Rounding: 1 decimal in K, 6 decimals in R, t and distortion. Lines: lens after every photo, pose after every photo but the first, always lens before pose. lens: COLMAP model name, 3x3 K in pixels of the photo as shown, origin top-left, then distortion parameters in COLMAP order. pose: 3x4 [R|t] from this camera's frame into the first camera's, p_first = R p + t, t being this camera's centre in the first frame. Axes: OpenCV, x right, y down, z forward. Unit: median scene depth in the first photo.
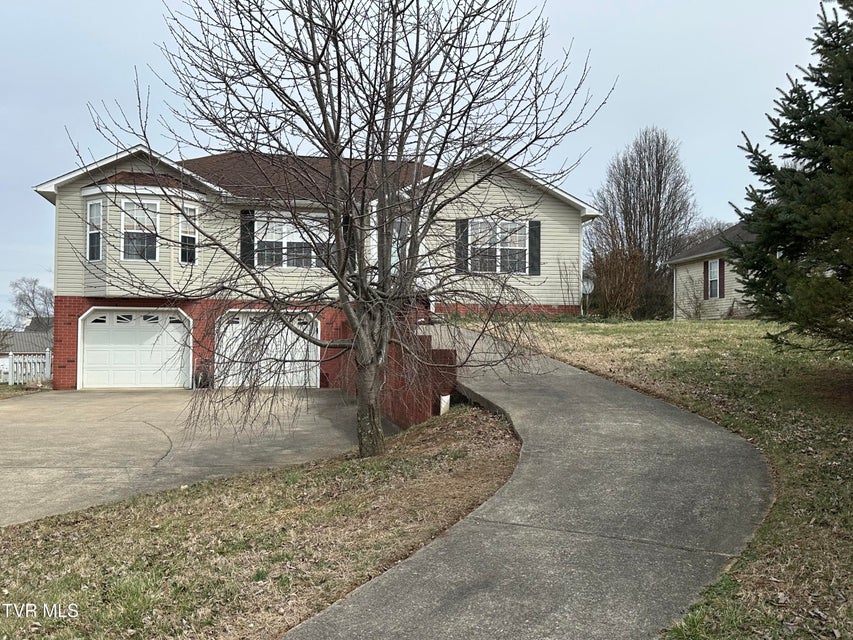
lens RADIAL K [[820.3, 0, 425.5], [0, 820.3, 323.2], [0, 0, 1]] dist [0.072662, 0.000000]
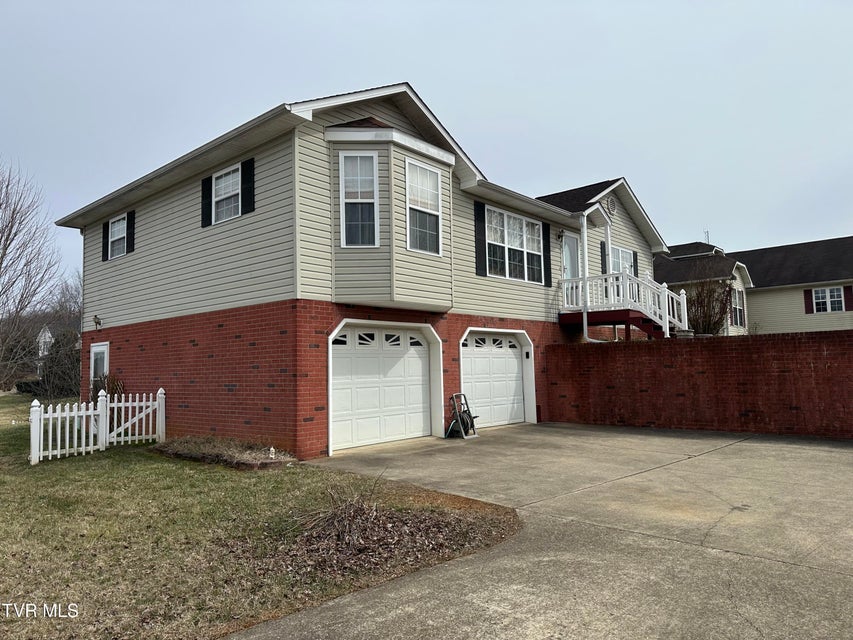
lens RADIAL K [[601.8, 0, 430.6], [0, 601.8, 320.2], [0, 0, 1]] dist [0.095391, 0.000104]
pose [[0.792182, 0.031856, 0.609453, -0.614868], [-0.012071, 0.999259, -0.036541, -0.003099], [-0.610166, 0.021590, 0.791979, 0.587443]]
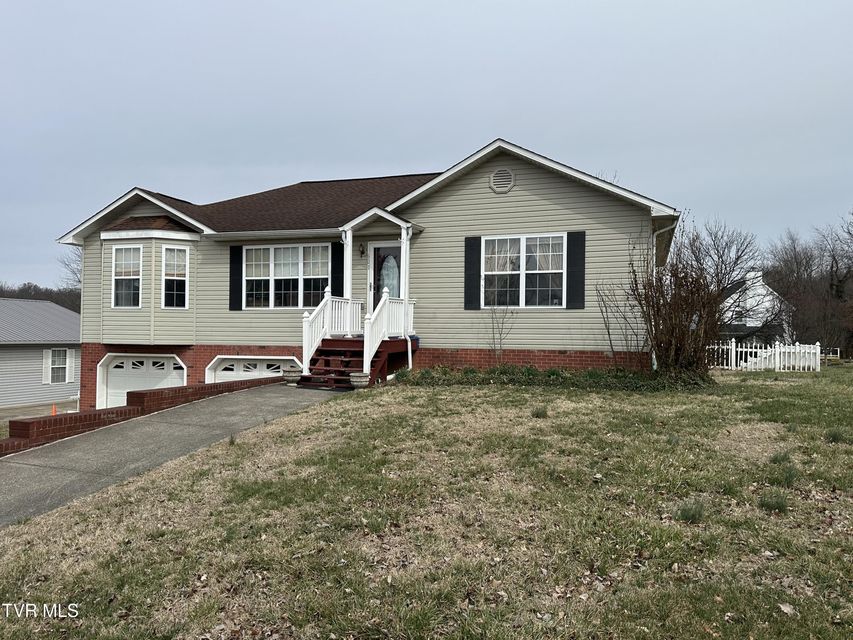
lens RADIAL K [[644.4, 0, 428.2], [0, 644.4, 323.5], [0, 0, 1]] dist [0.009461, -0.002475]
pose [[0.867942, -0.005172, -0.496639, 0.324593], [0.013087, 0.999837, 0.012459, -0.059607], [0.496494, -0.017313, 0.867868, 0.500039]]
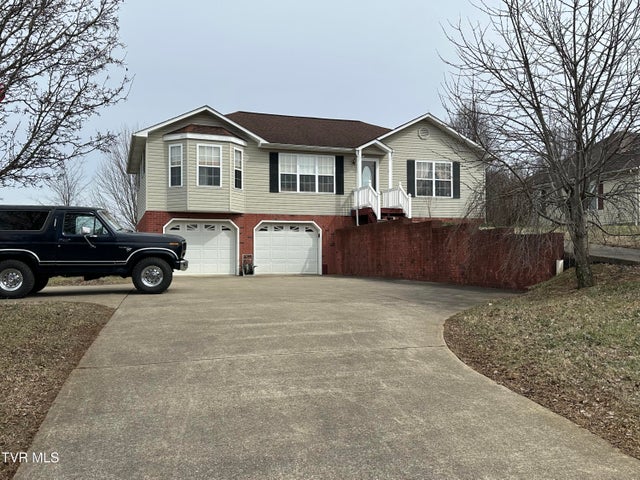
lens RADIAL K [[615.4, 0, 318.6], [0, 615.4, 240.2], [0, 0, 1]] dist [0.072662, 0.000000]
pose [[0.990493, 0.000006, 0.137563, -0.293446], [-0.002466, 0.999840, 0.017711, -0.002289], [-0.137541, -0.017882, 0.990335, -0.083545]]
